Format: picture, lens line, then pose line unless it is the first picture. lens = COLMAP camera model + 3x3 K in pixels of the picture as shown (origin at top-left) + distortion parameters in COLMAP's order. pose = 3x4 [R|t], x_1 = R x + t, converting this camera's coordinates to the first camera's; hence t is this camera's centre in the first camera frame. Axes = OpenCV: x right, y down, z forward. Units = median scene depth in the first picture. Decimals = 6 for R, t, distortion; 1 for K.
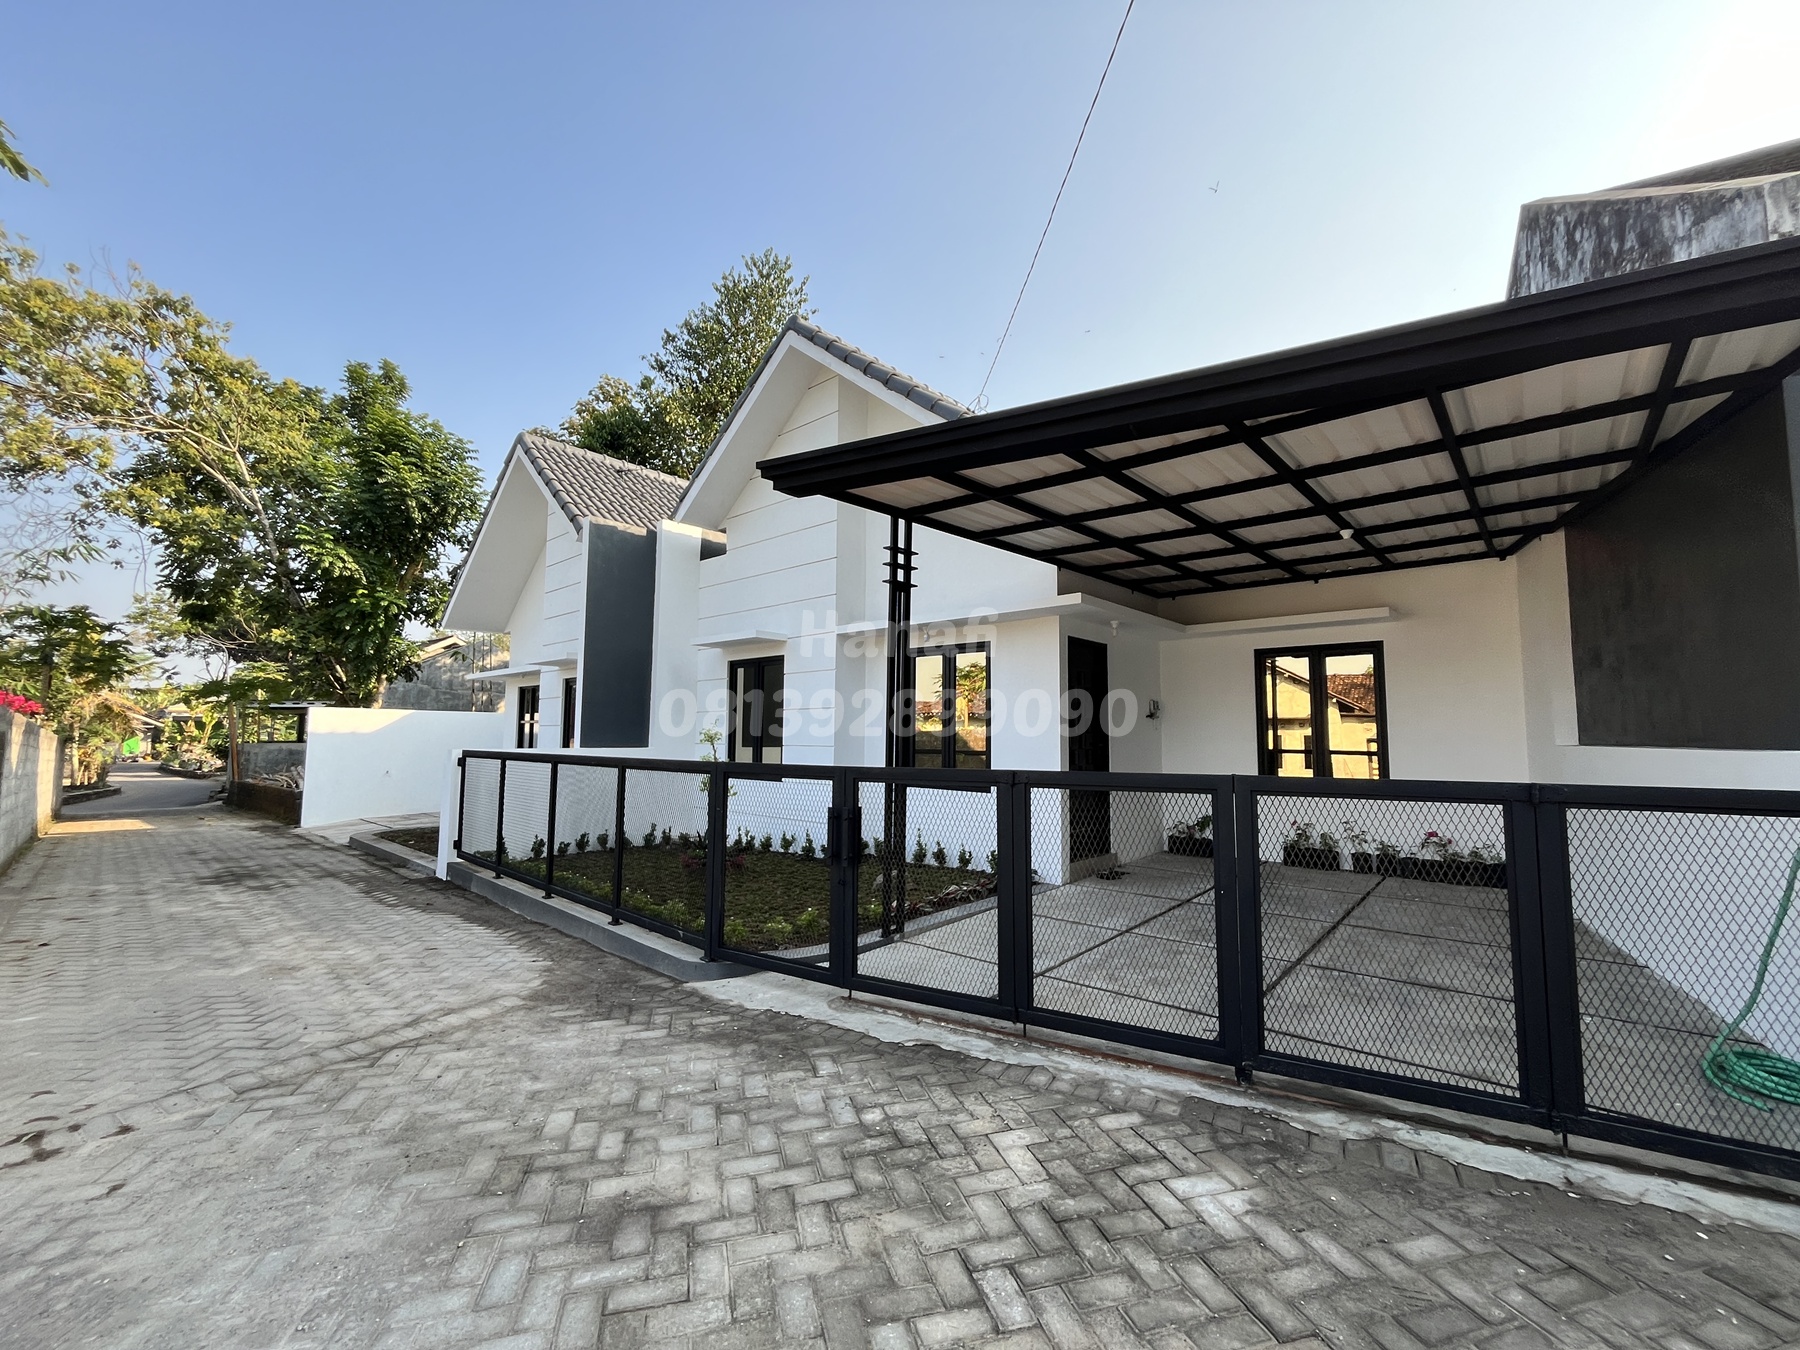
lens RADIAL K [[729.8, 0, 894.9], [0, 729.8, 673.7], [0, 0, 1]] dist [-0.003708, 0.000397]
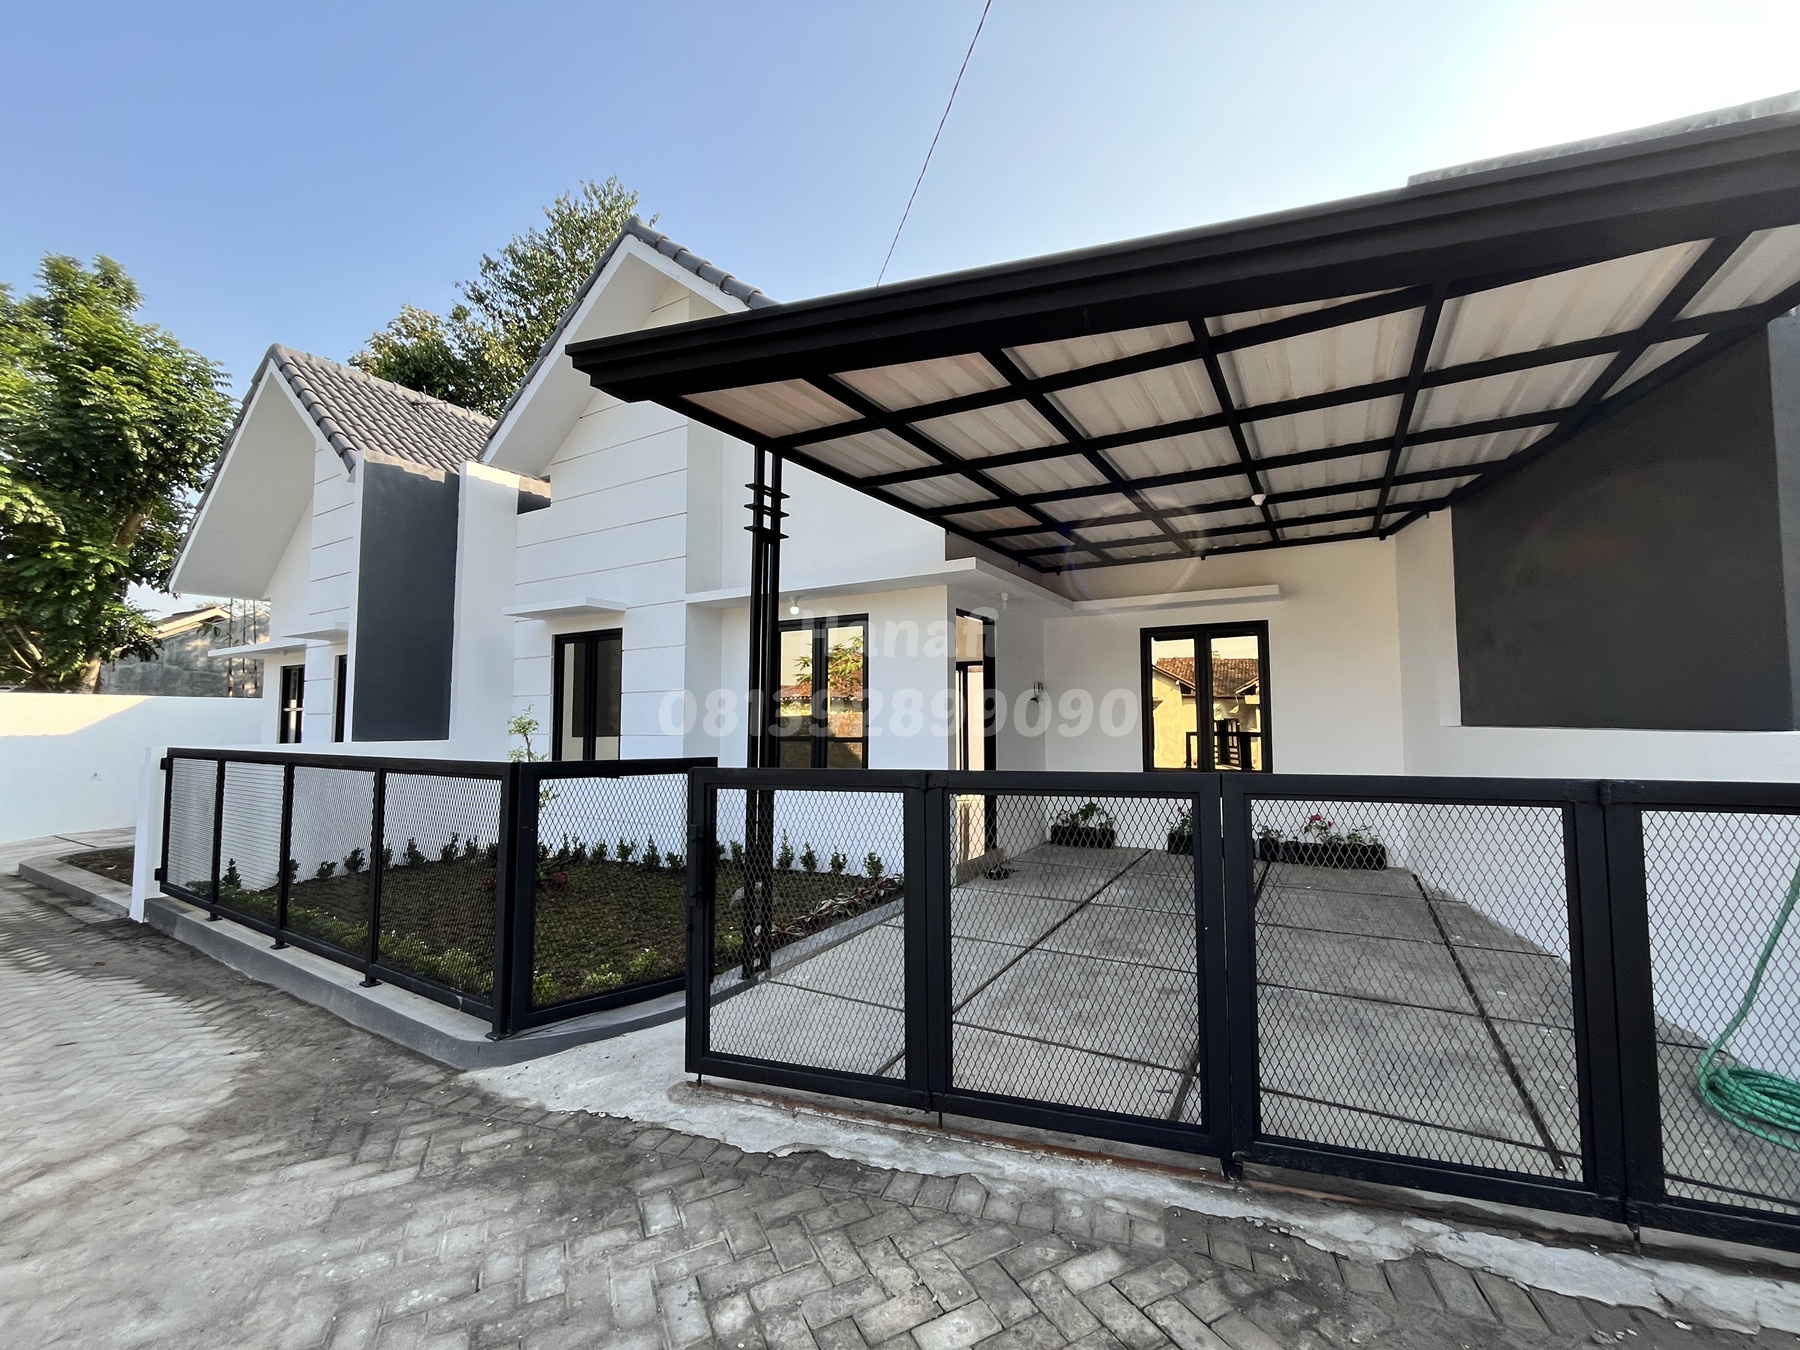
lens RADIAL K [[729.8, 0, 895.6], [0, 729.8, 674.3], [0, 0, 1]] dist [-0.003708, 0.000397]
pose [[0.981263, 0.002167, 0.192663, -0.007469], [-0.006438, 0.999747, 0.021550, 0.012718], [-0.192568, -0.022386, 0.981028, 0.187256]]
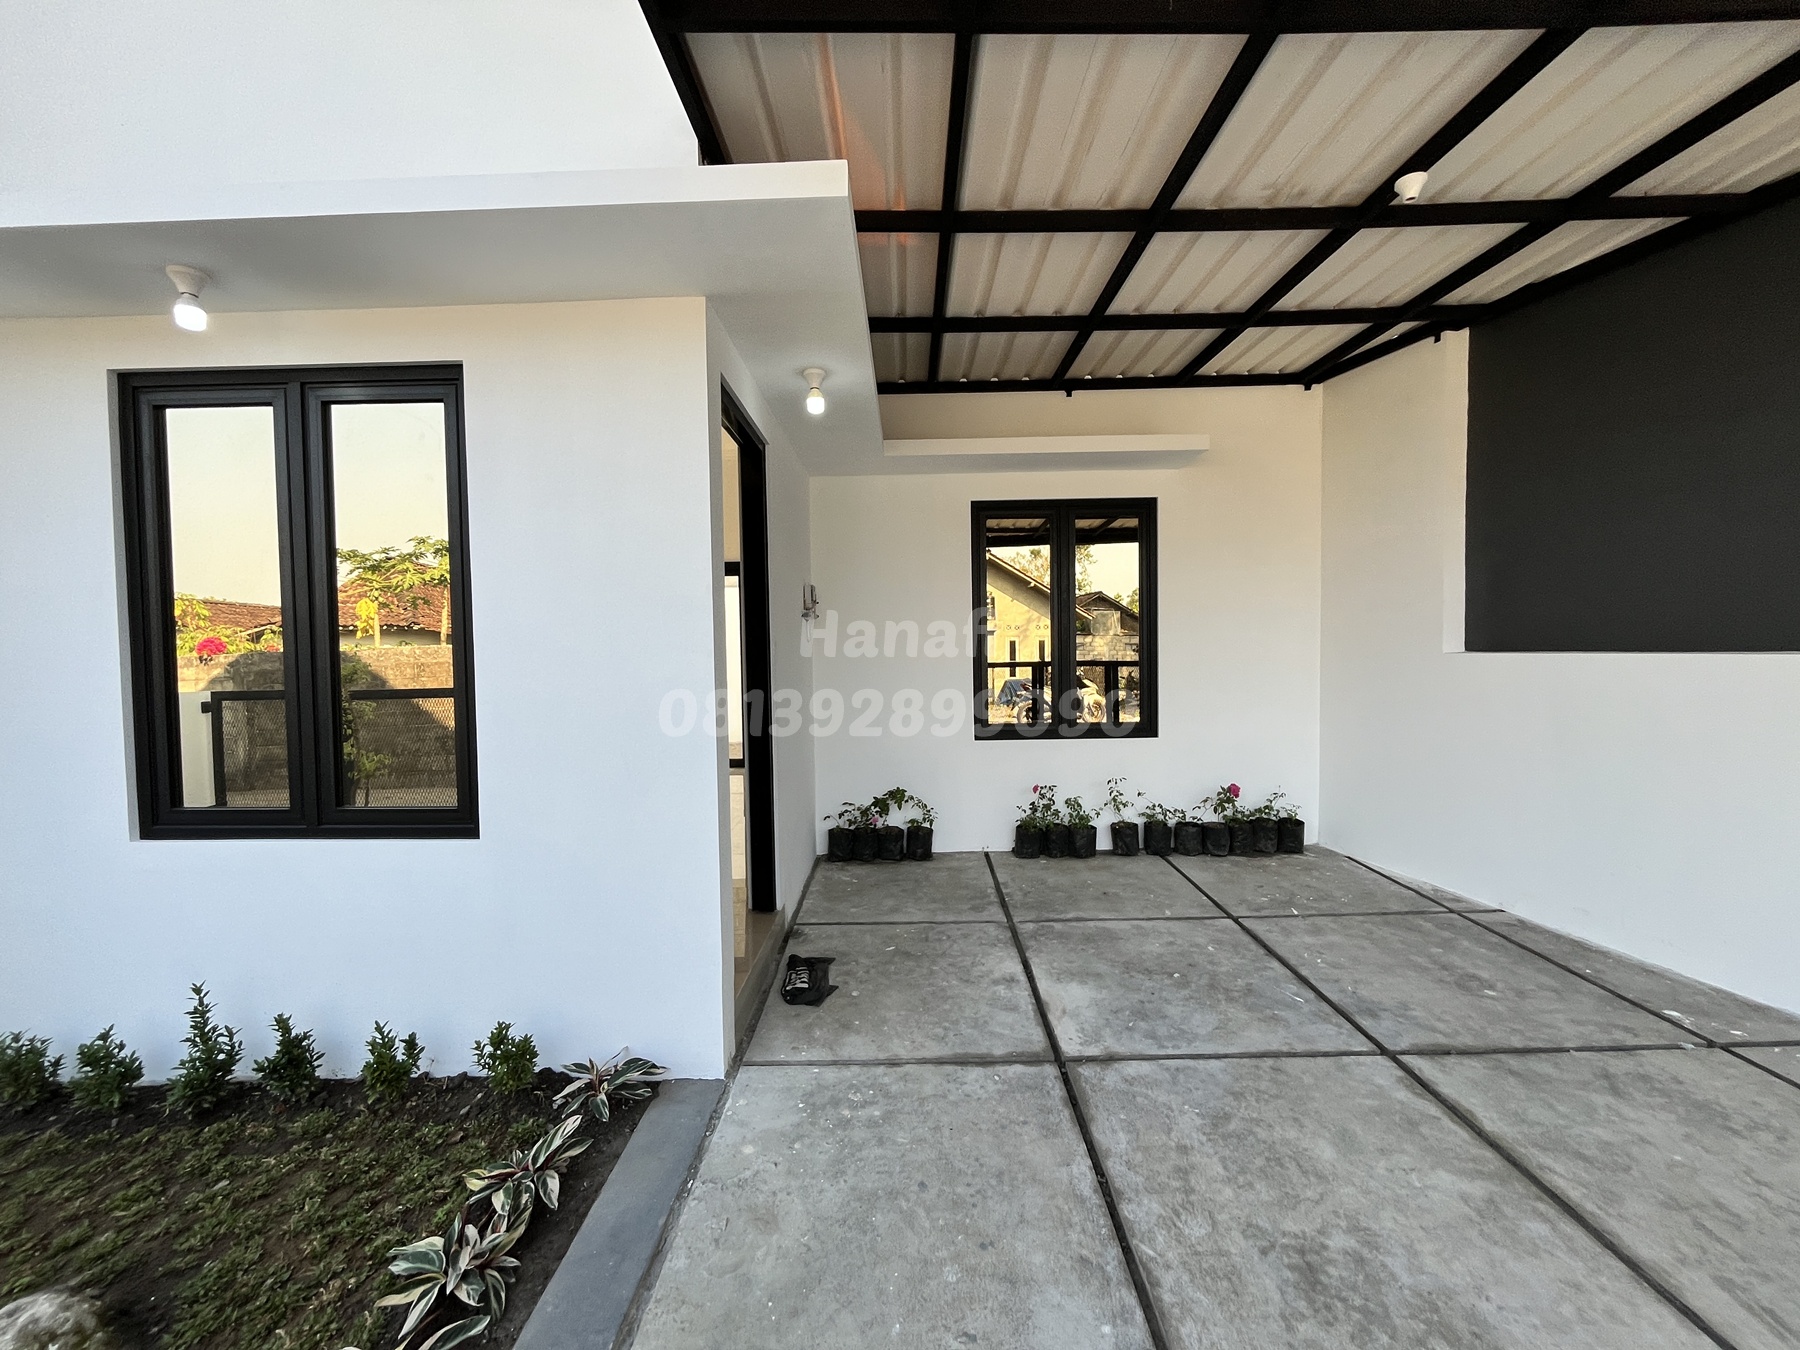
lens RADIAL K [[729.8, 0, 896.2], [0, 729.8, 672.0], [0, 0, 1]] dist [-0.003708, 0.000397]
pose [[0.754241, -0.042233, 0.655238, 0.085364], [-0.032713, 0.994273, 0.101741, 0.068913], [-0.655782, -0.098172, 0.748540, 0.884387]]
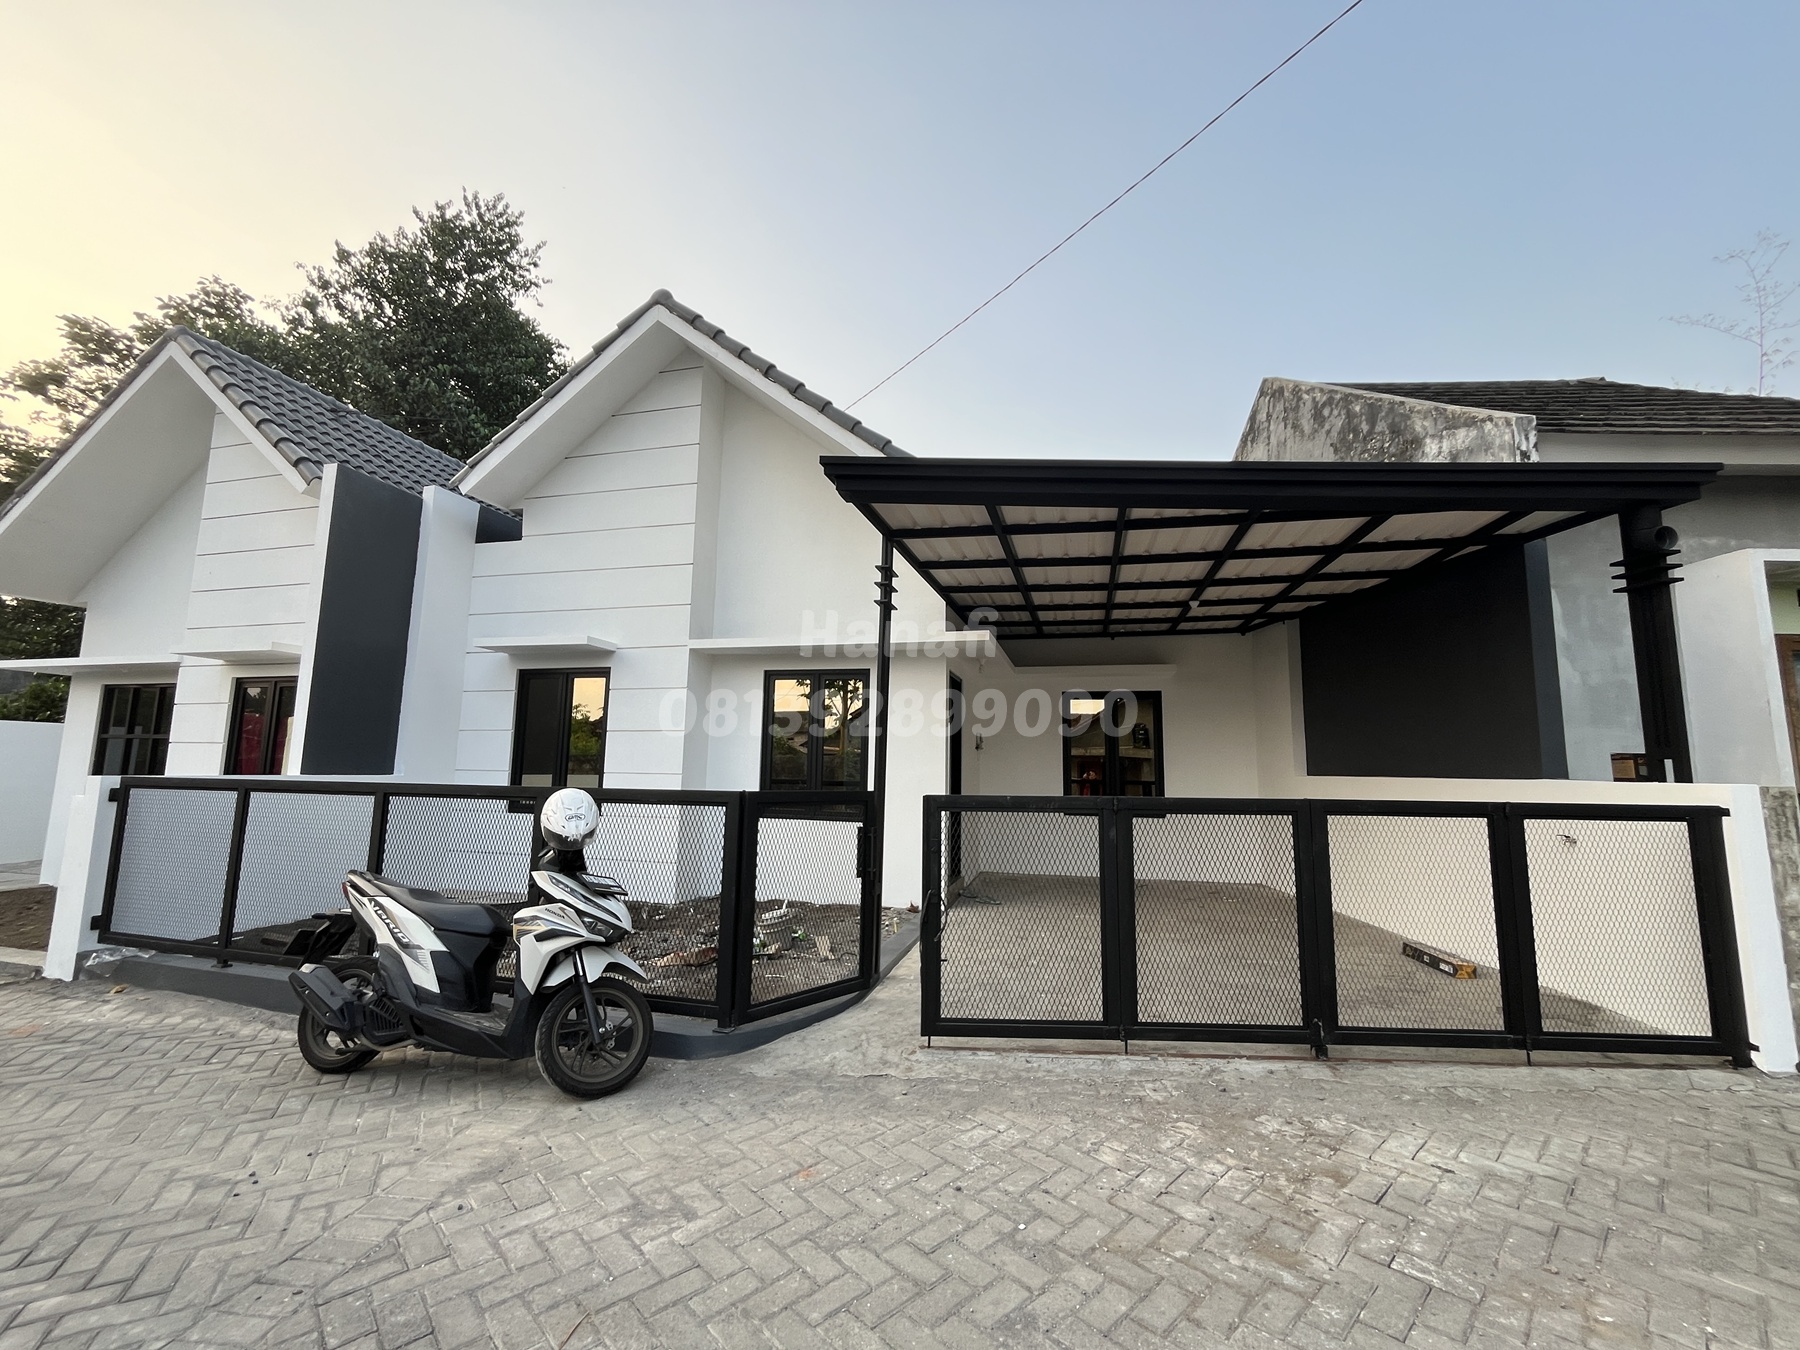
lens RADIAL K [[729.8, 0, 895.9], [0, 729.8, 677.8], [0, 0, 1]] dist [-0.003708, 0.000397]
pose [[0.888703, 0.064555, 0.453915, -0.407528], [-0.048926, 0.997738, -0.046107, 0.015983], [-0.455865, 0.018767, 0.889851, 0.133964]]
